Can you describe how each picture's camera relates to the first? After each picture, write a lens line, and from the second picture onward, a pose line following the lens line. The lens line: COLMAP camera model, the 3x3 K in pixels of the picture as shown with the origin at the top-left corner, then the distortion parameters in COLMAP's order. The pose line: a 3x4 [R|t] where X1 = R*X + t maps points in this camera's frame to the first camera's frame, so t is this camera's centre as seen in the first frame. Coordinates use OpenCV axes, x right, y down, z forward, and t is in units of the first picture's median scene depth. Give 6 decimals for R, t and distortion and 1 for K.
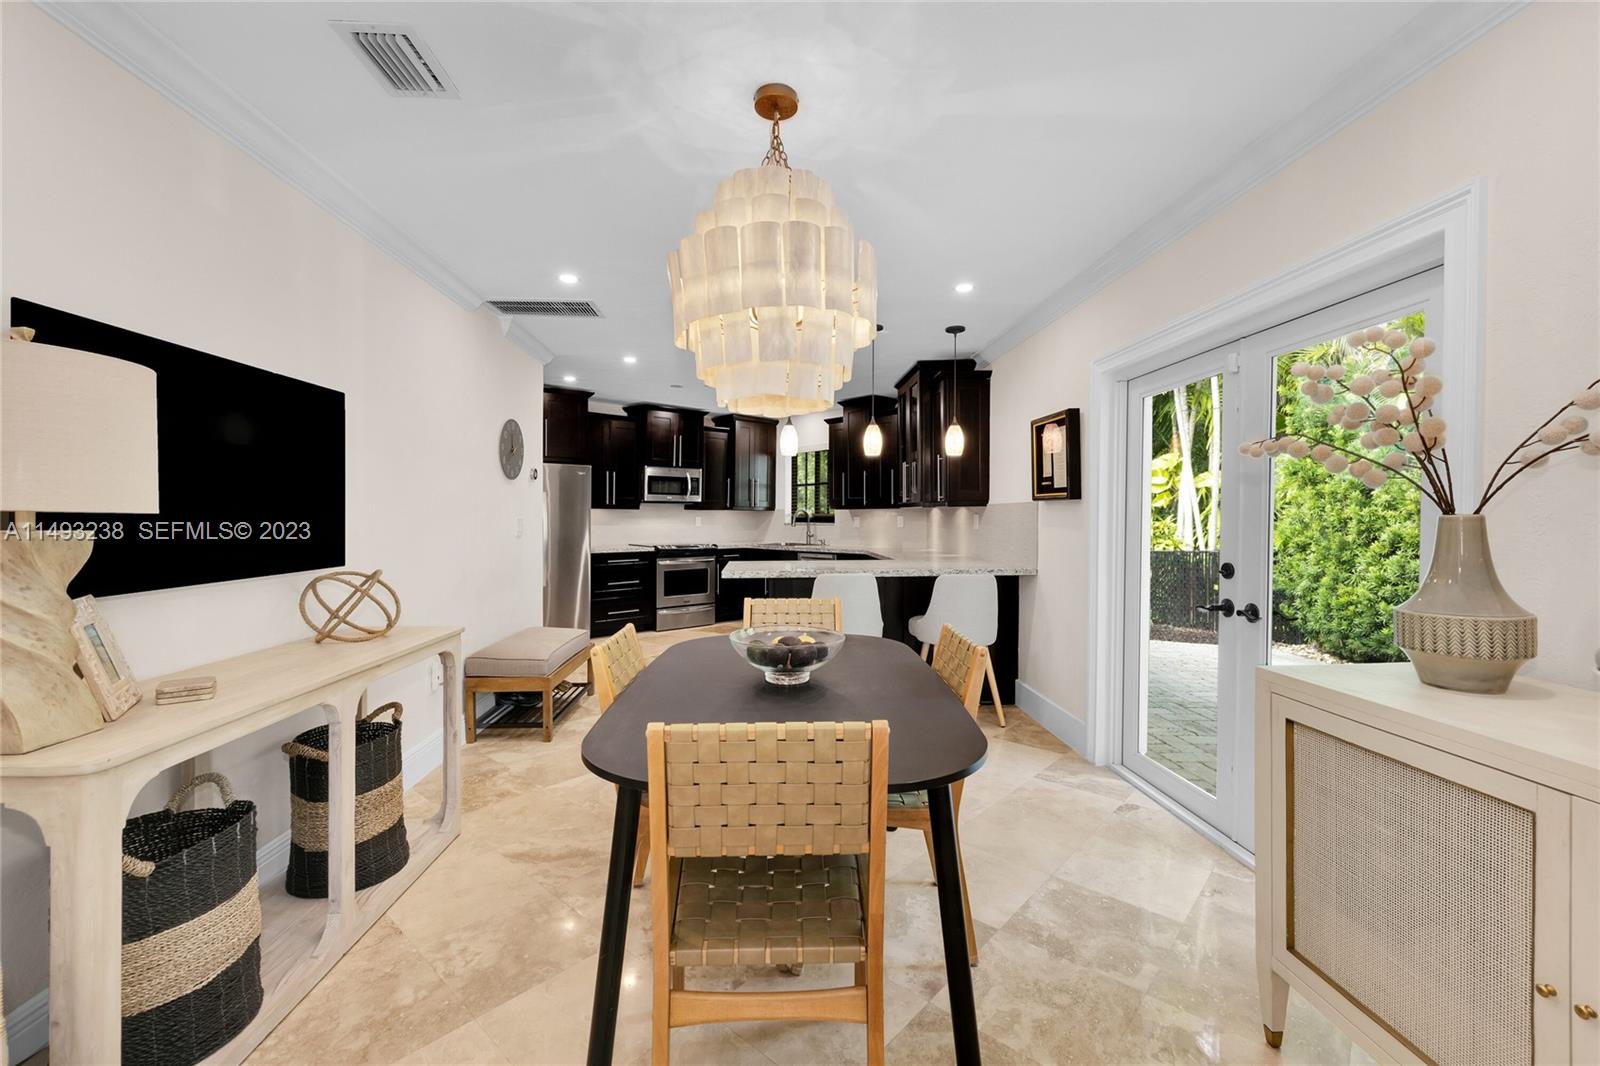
lens RADIAL K [[670.2, 0, 803.6], [0, 670.2, 518.7], [0, 0, 1]] dist [0.000376, 0.000164]
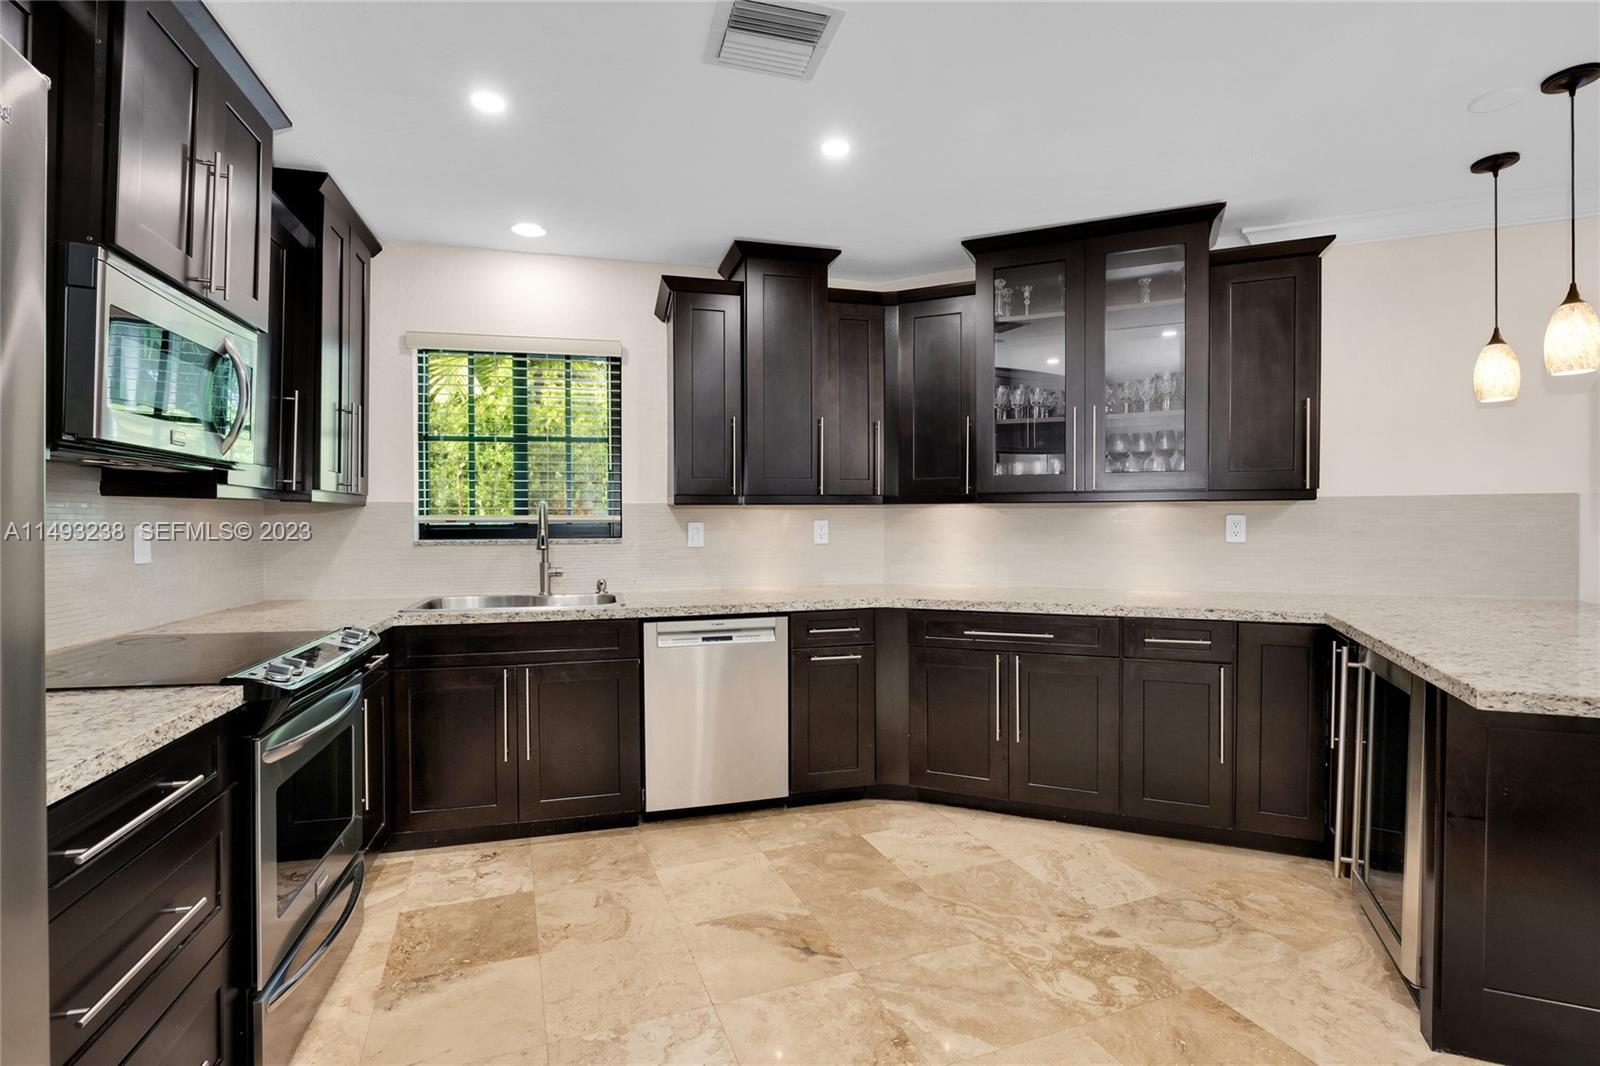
lens RADIAL K [[749.5, 0, 817.4], [0, 749.5, 523.3], [0, 0, 1]] dist [-0.013121, -0.000001]
pose [[0.457790, -0.005506, 0.889043, -0.355146], [0.008251, 0.999964, 0.001945, -0.003029], [-0.889022, 0.006446, 0.457819, 0.797956]]
